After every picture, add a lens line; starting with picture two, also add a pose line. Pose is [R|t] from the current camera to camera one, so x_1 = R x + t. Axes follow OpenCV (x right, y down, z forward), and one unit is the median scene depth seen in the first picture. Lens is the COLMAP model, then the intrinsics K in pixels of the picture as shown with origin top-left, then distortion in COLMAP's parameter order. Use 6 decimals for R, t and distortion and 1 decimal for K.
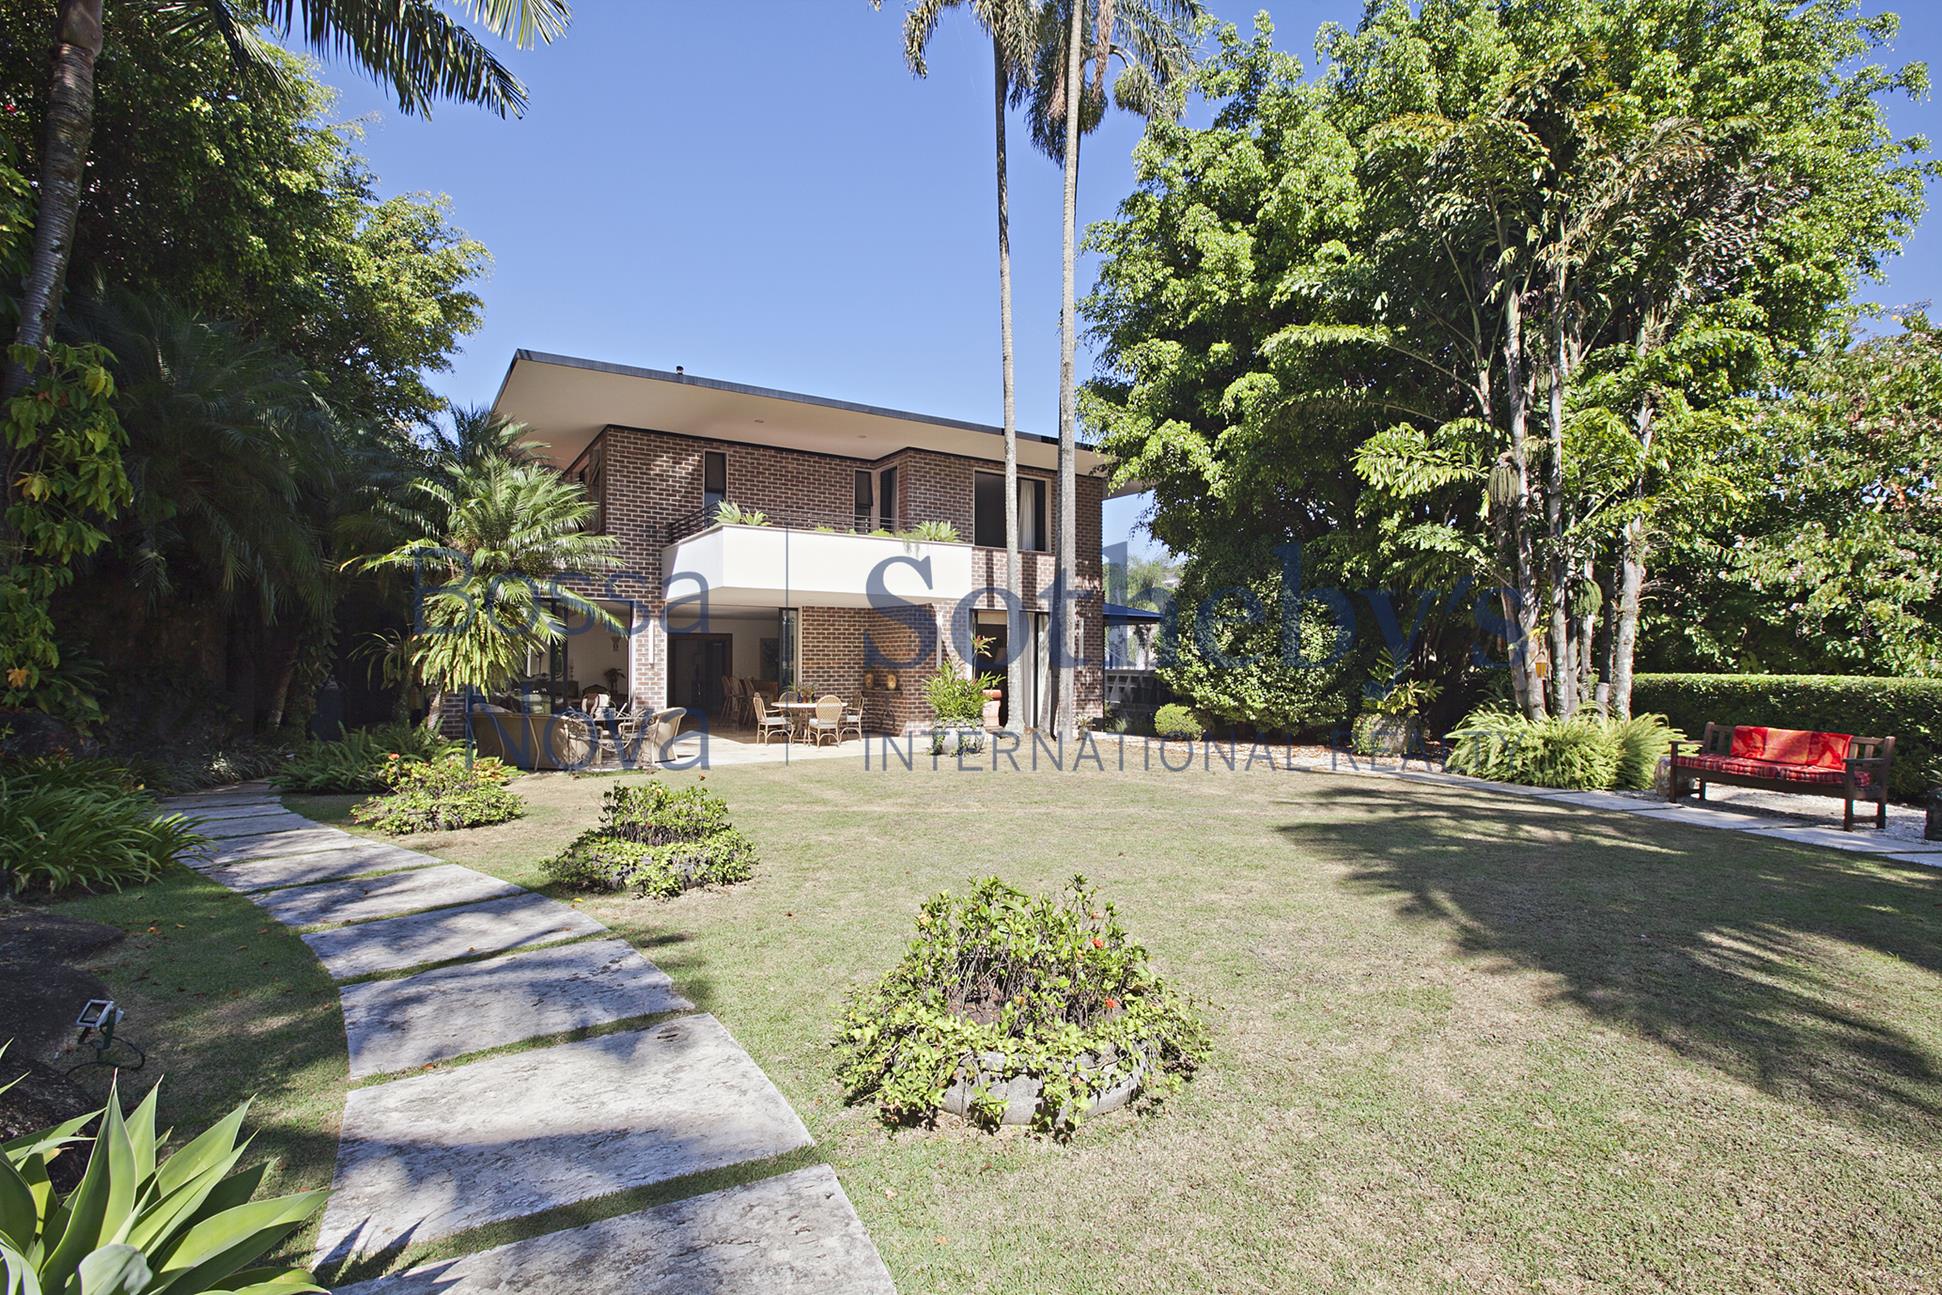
lens RADIAL K [[891.5, 0, 965.0], [0, 891.5, 651.8], [0, 0, 1]] dist [-0.025642, 0.007806]
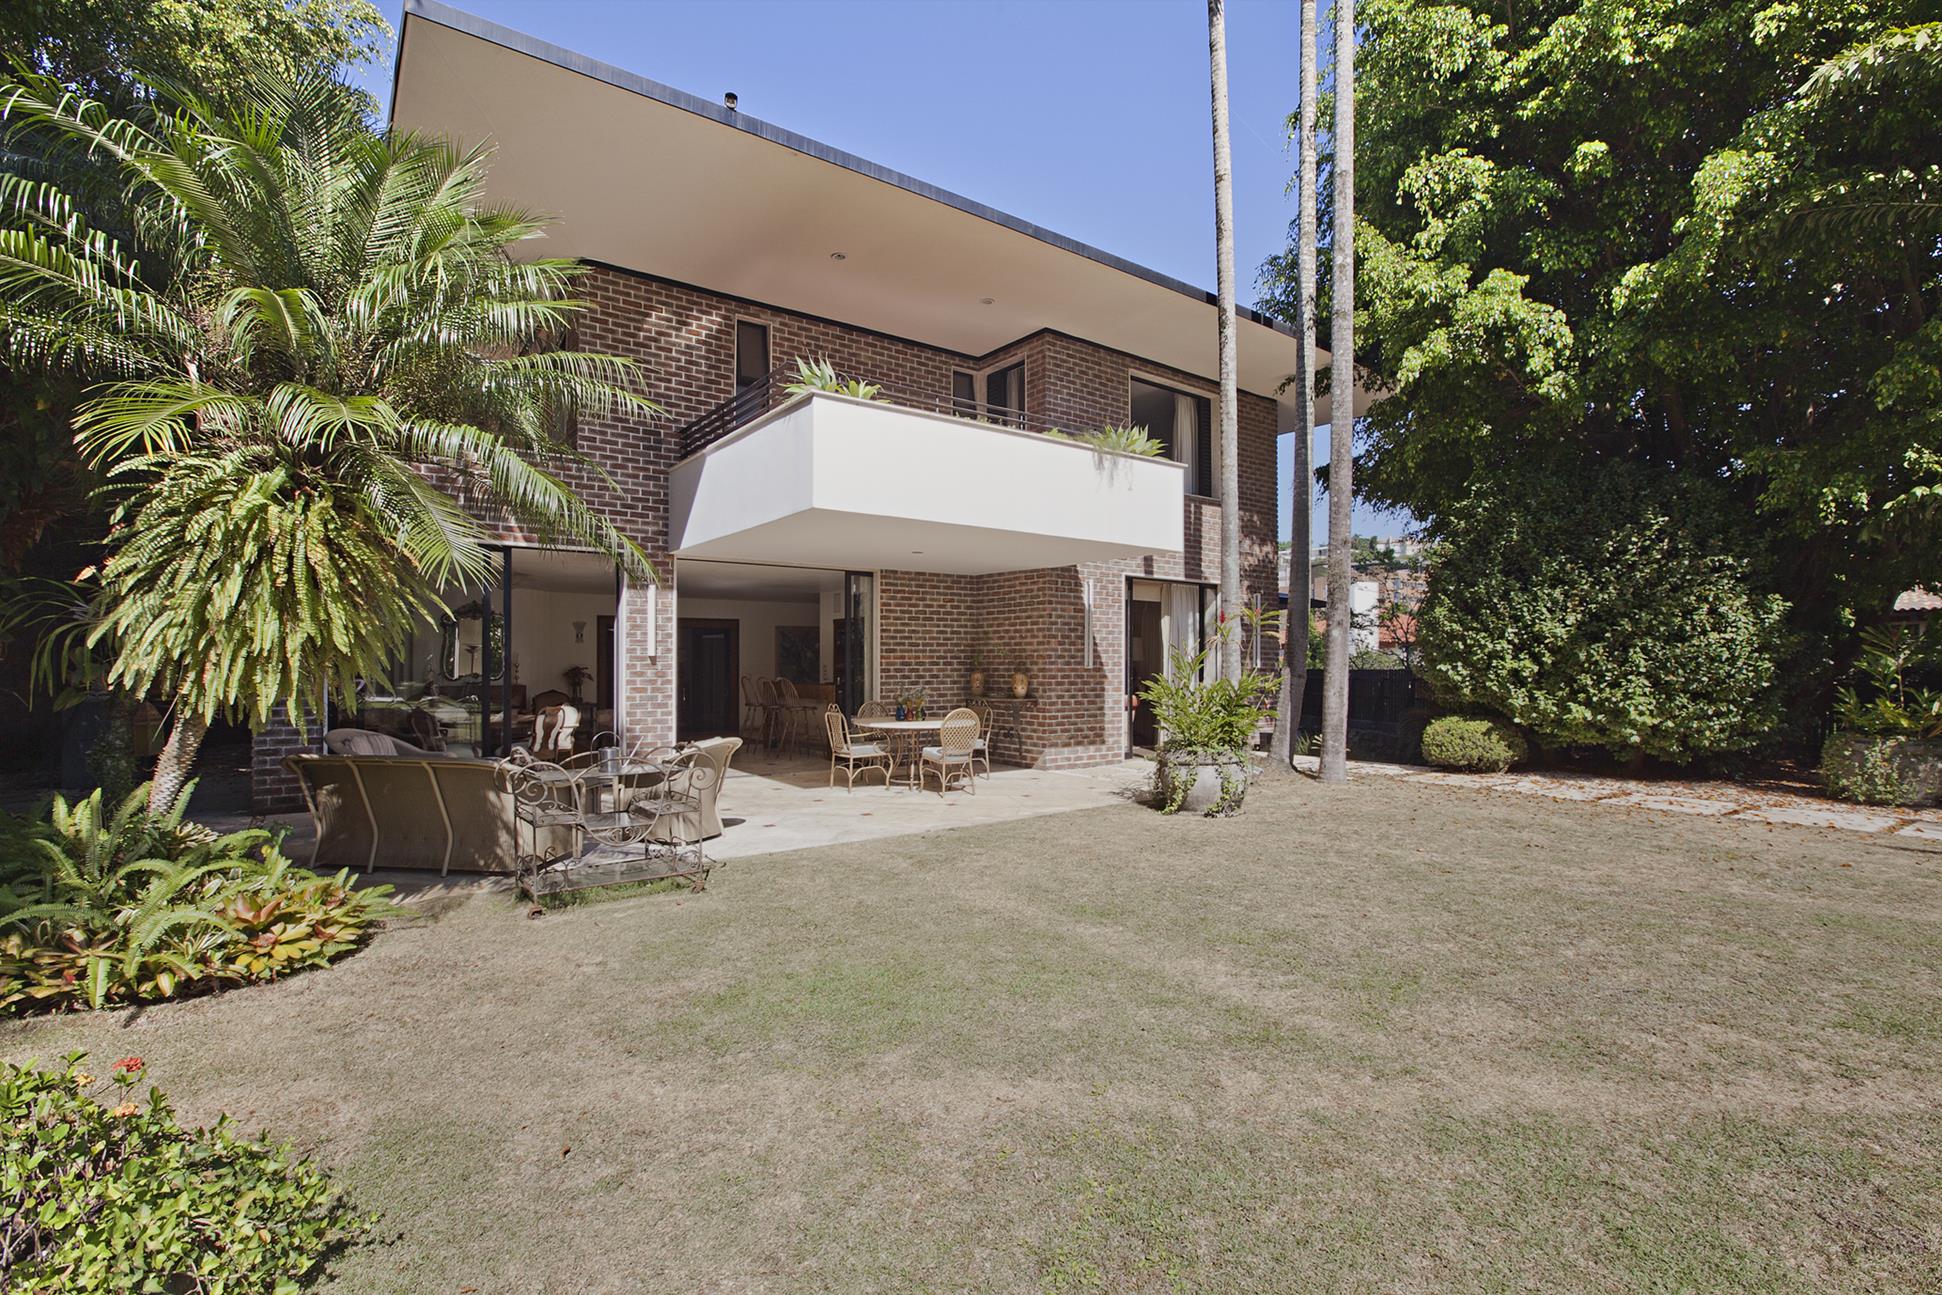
lens RADIAL K [[891.5, 0, 978.6], [0, 891.5, 650.1], [0, 0, 1]] dist [-0.025642, 0.007806]
pose [[0.997858, -0.001042, 0.065408, -0.172586], [0.001251, 0.999994, -0.003148, 0.011115], [-0.065405, 0.003223, 0.997854, 0.384241]]
